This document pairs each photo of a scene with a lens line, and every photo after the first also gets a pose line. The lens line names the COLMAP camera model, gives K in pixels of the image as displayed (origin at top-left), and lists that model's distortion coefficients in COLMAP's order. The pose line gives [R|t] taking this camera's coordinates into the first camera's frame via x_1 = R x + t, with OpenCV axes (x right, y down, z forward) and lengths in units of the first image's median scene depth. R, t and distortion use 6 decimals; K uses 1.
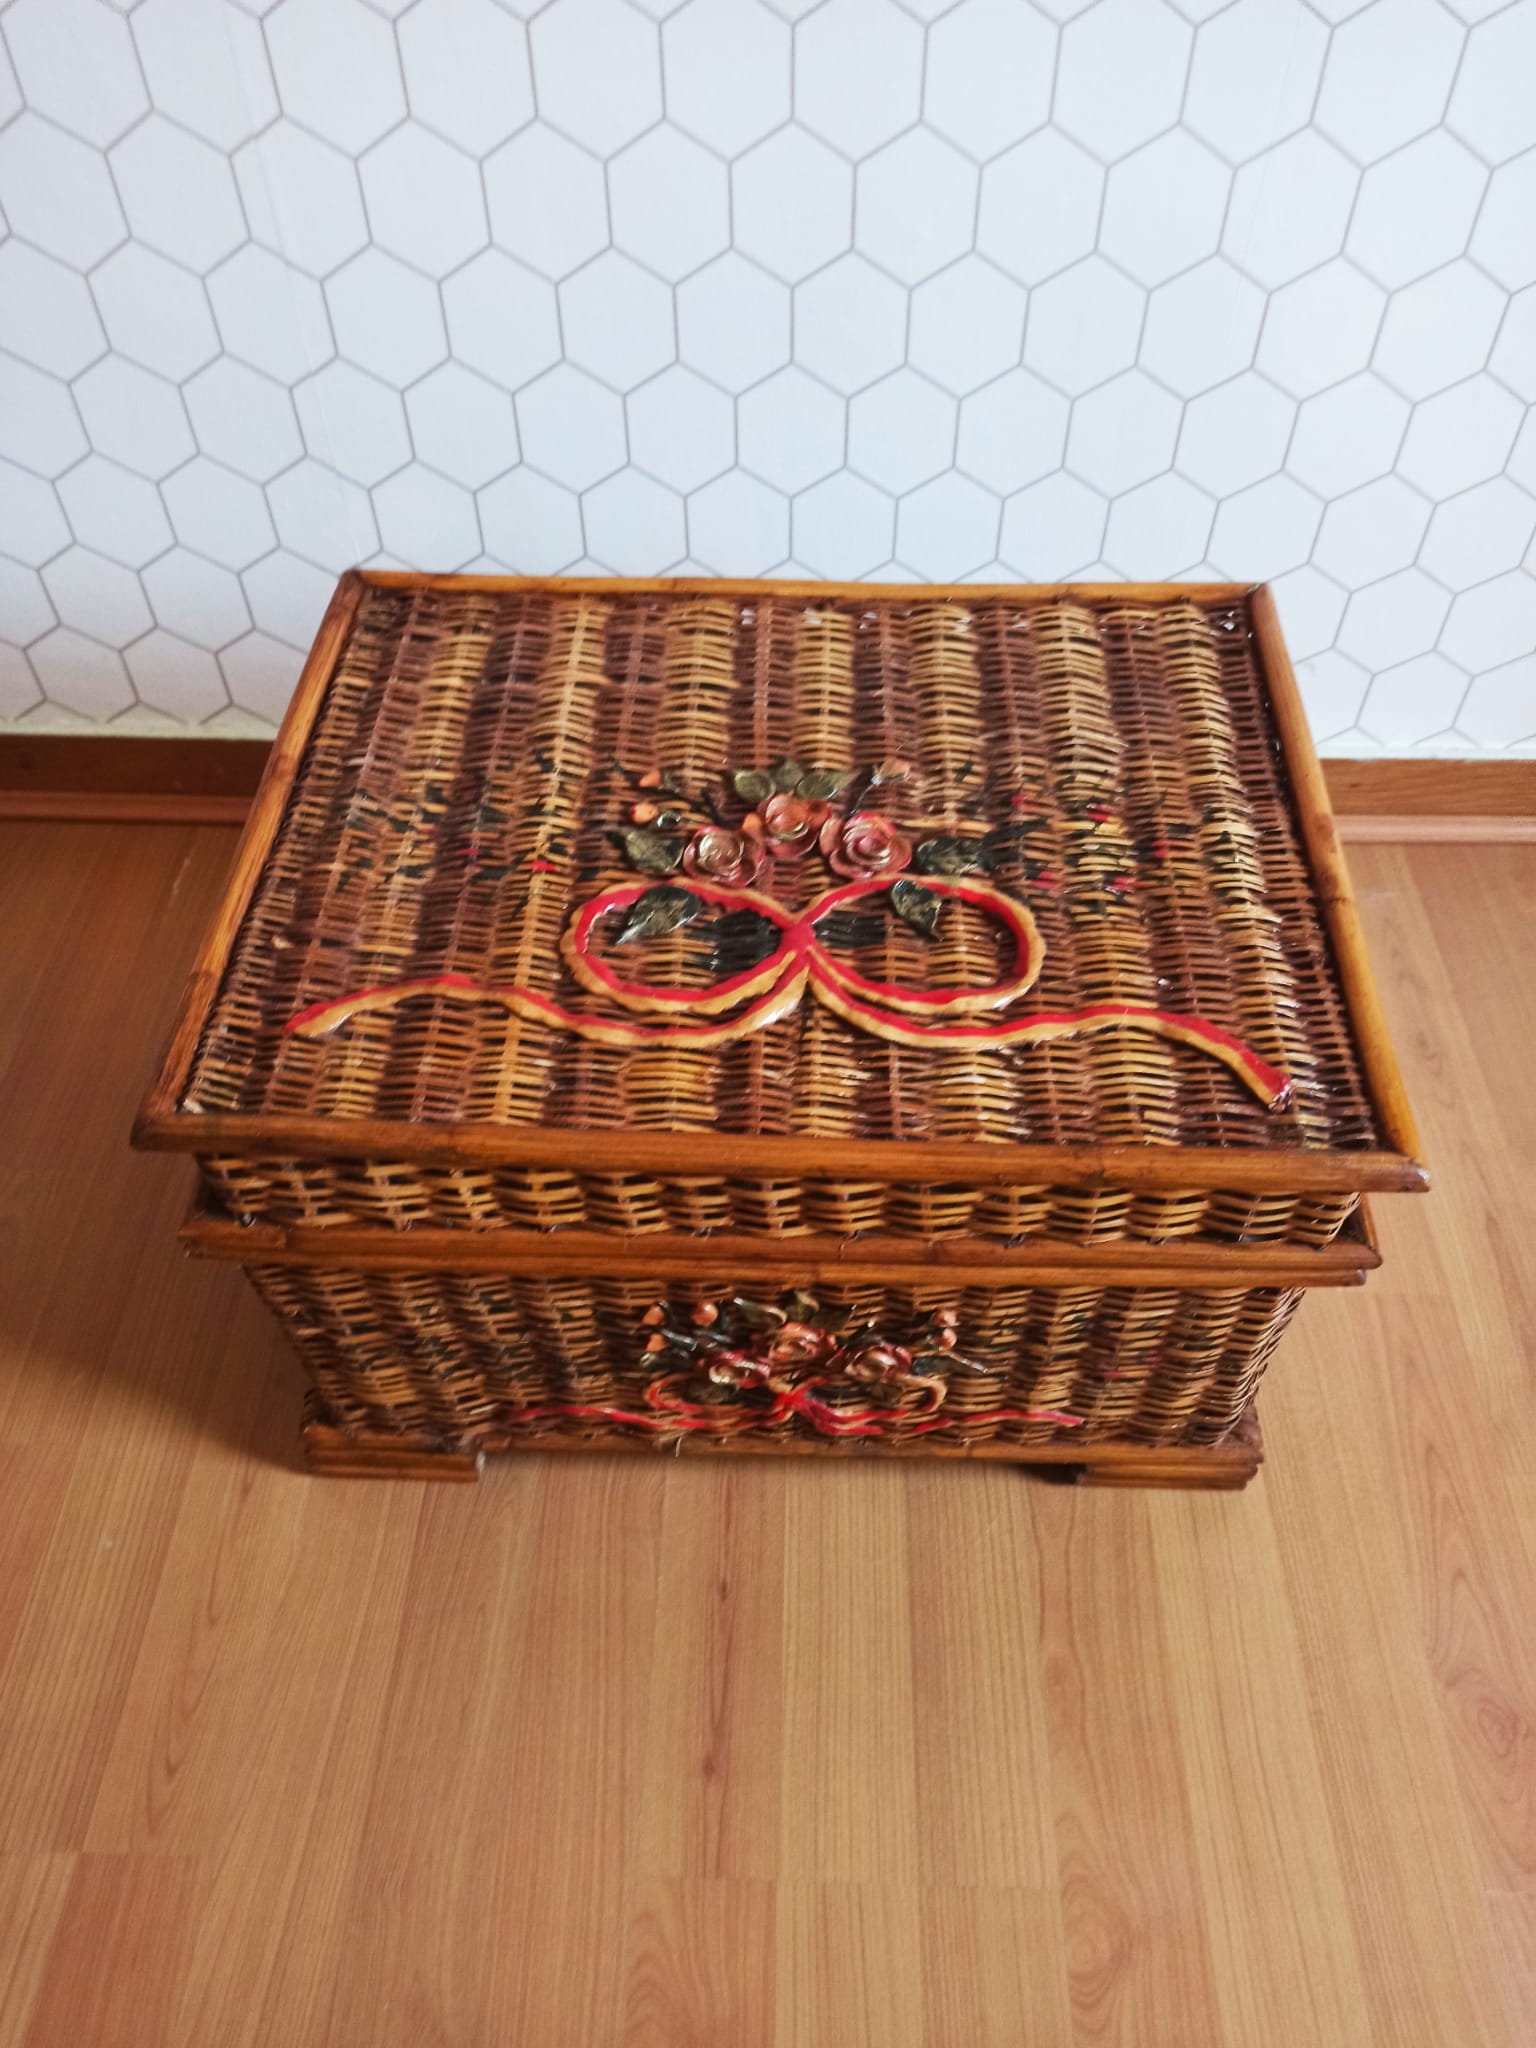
lens RADIAL K [[1550.8, 0, 765.5], [0, 1550.8, 1040.2], [0, 0, 1]] dist [0.035117, -0.040402]
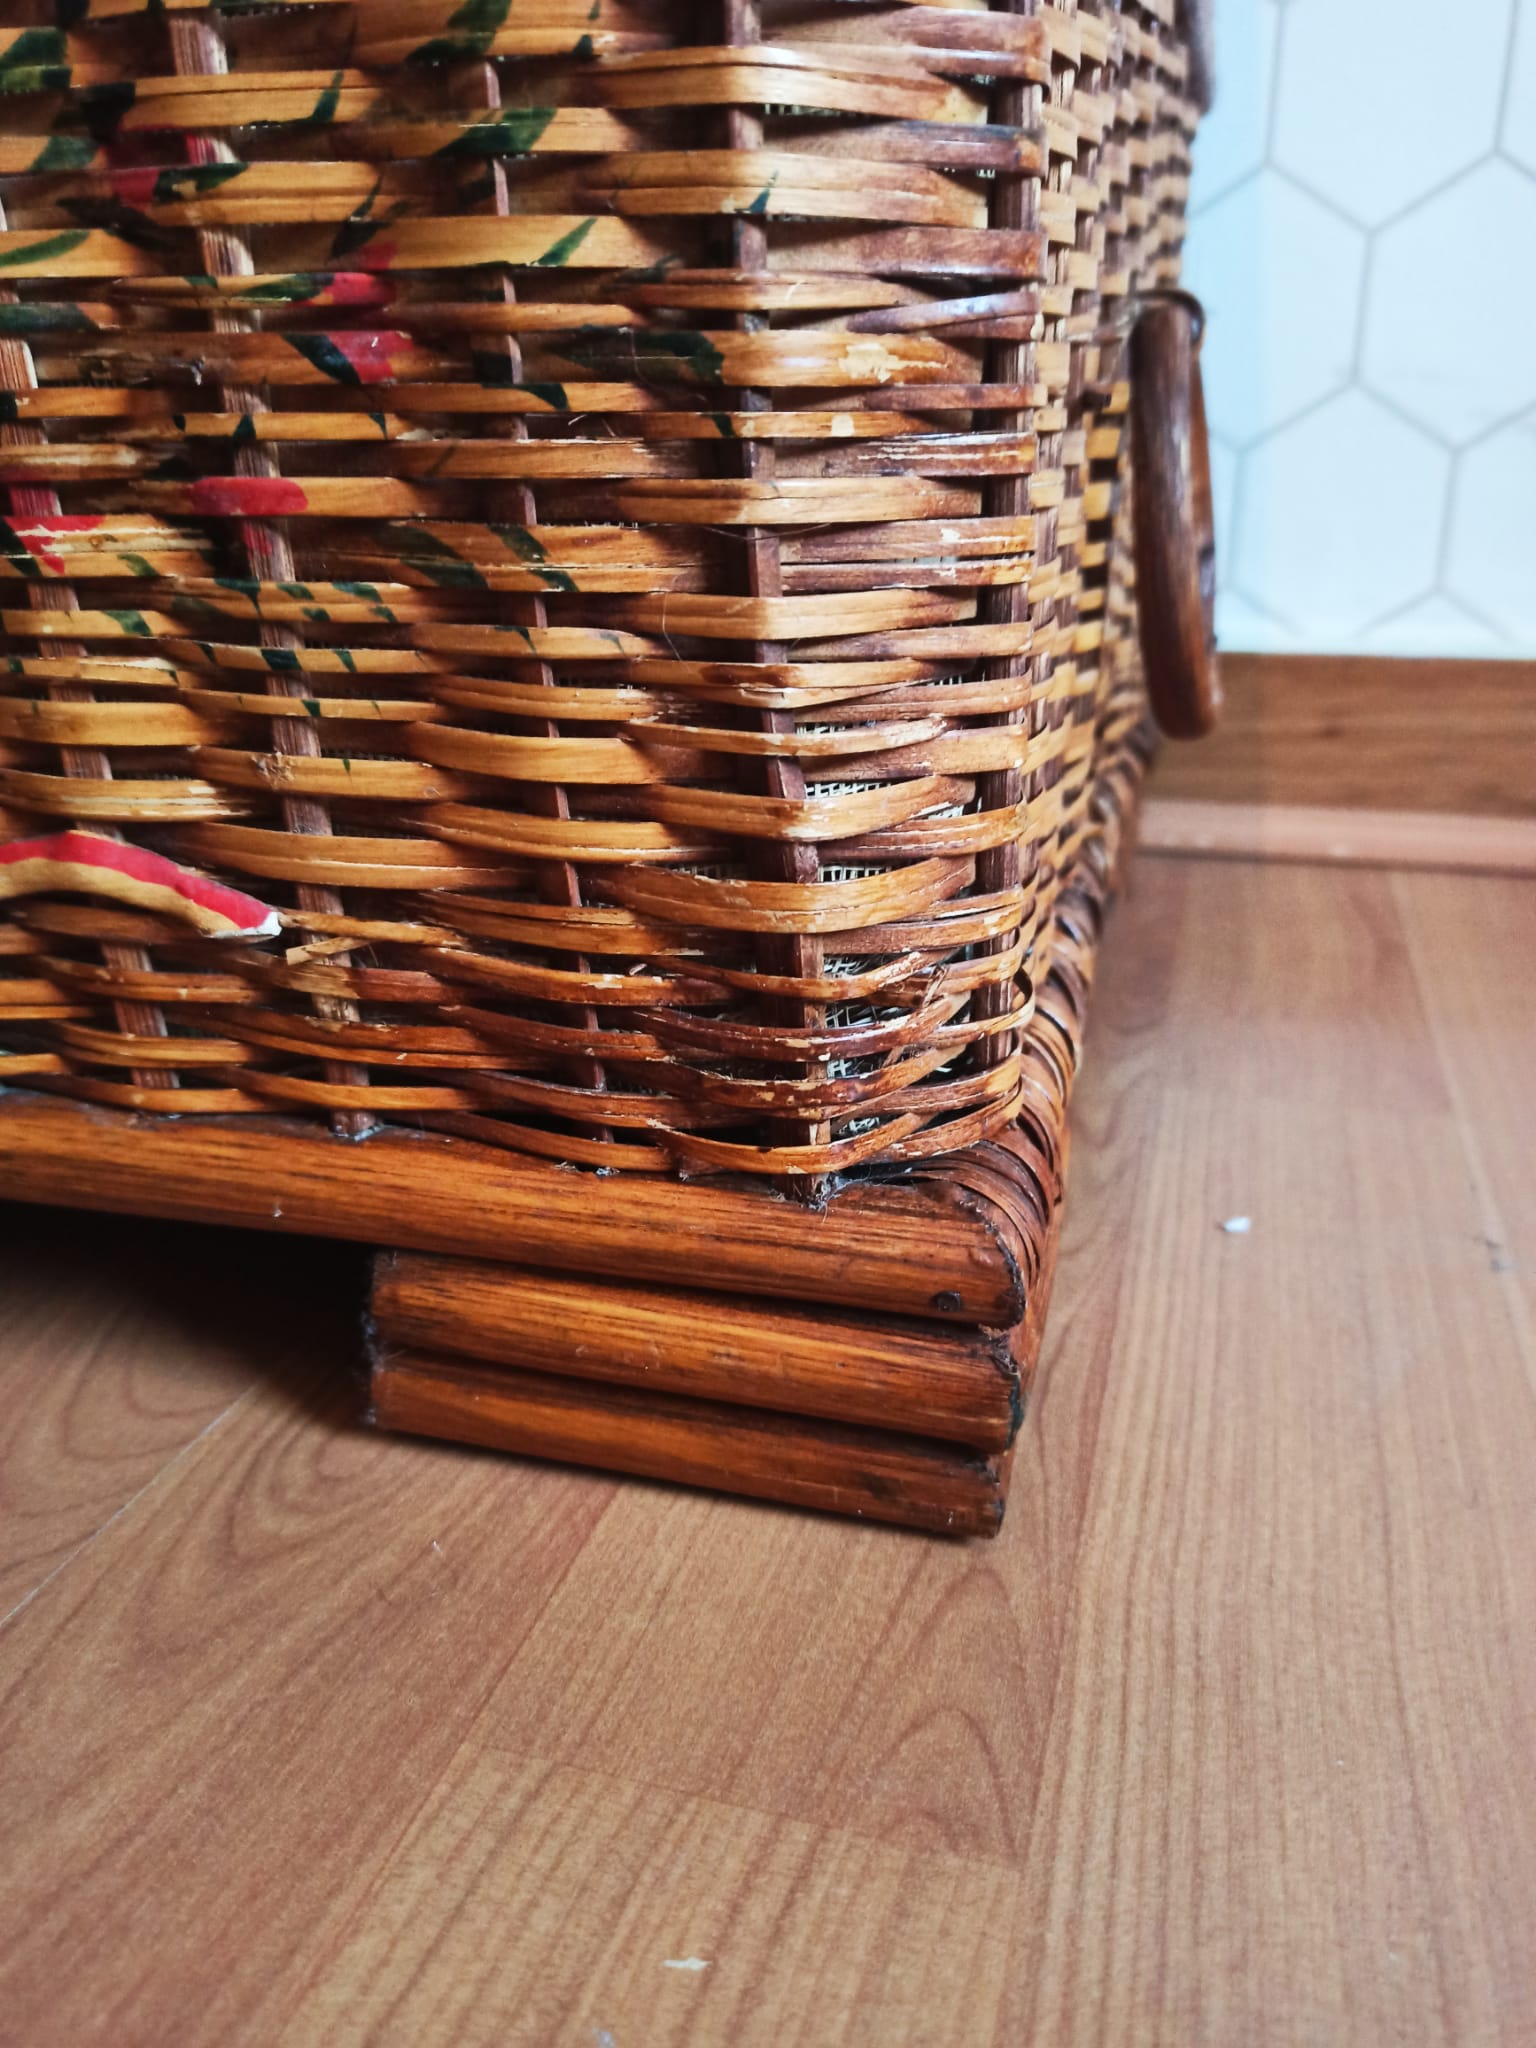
lens RADIAL K [[1550.8, 0, 778.7], [0, 1550.8, 1038.3], [0, 0, 1]] dist [0.035117, -0.040402]
pose [[0.970317, 0.086893, -0.225687, 0.377138], [-0.187734, 0.858928, -0.476444, 0.401615], [0.152449, 0.504671, 0.849745, 0.864948]]
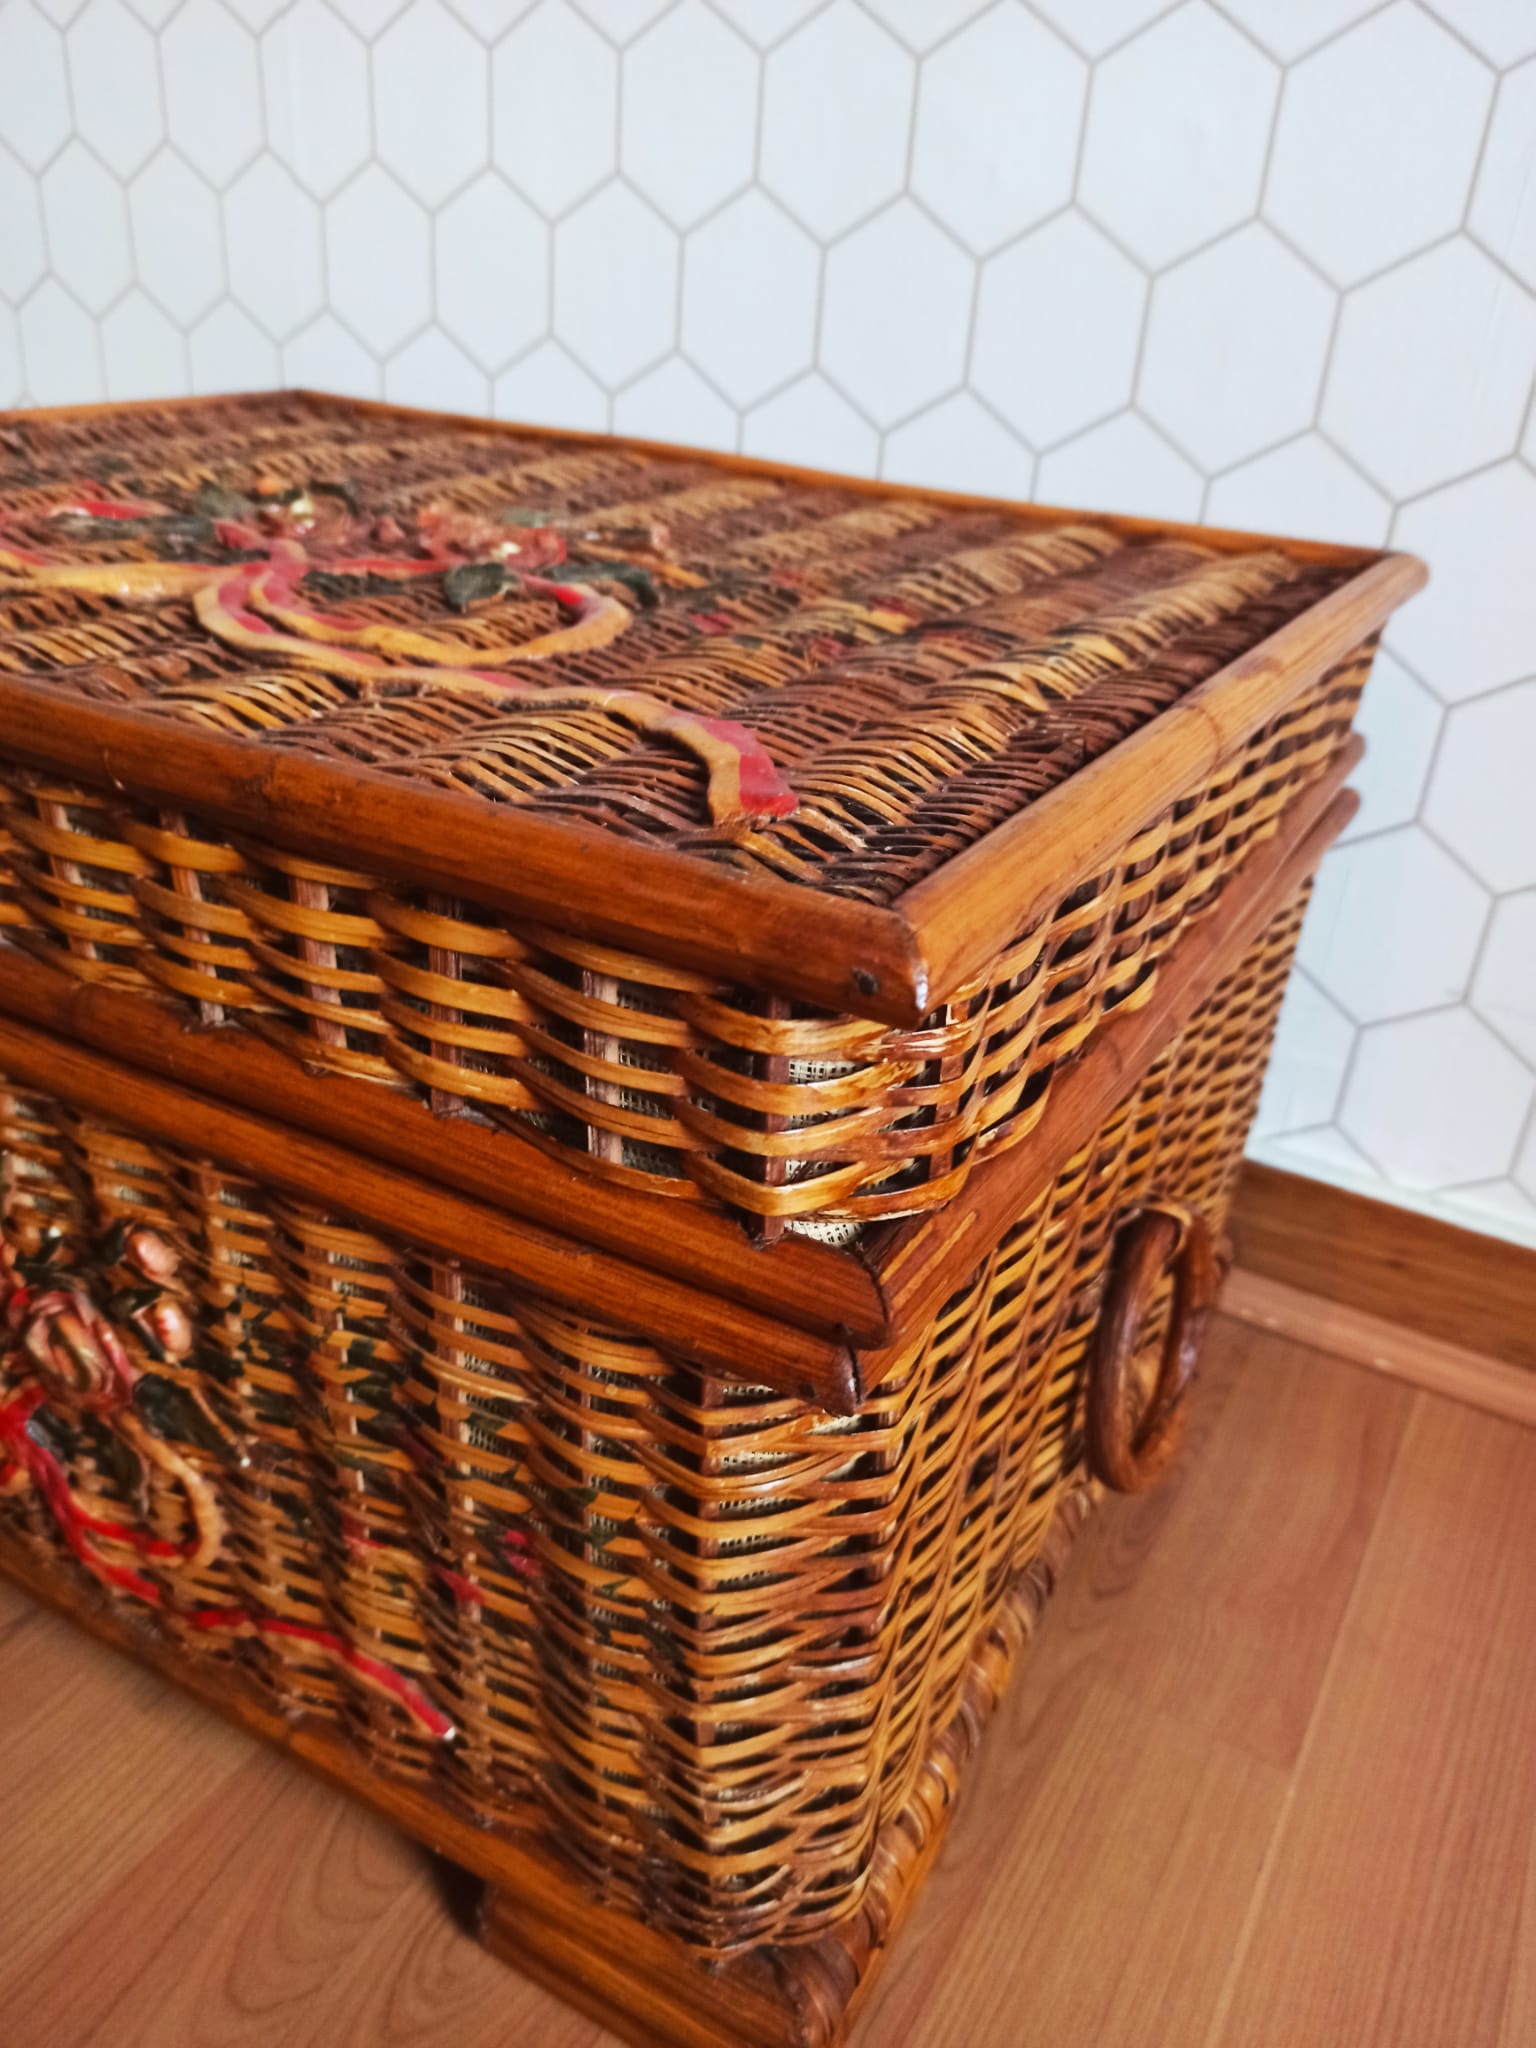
lens RADIAL K [[1550.8, 0, 778.8], [0, 1550.8, 1051.1], [0, 0, 1]] dist [0.035117, -0.040402]
pose [[0.878725, 0.282344, -0.384870, 0.450543], [-0.411872, 0.856023, -0.312389, 0.188601], [0.241256, 0.433021, 0.868497, 0.564974]]
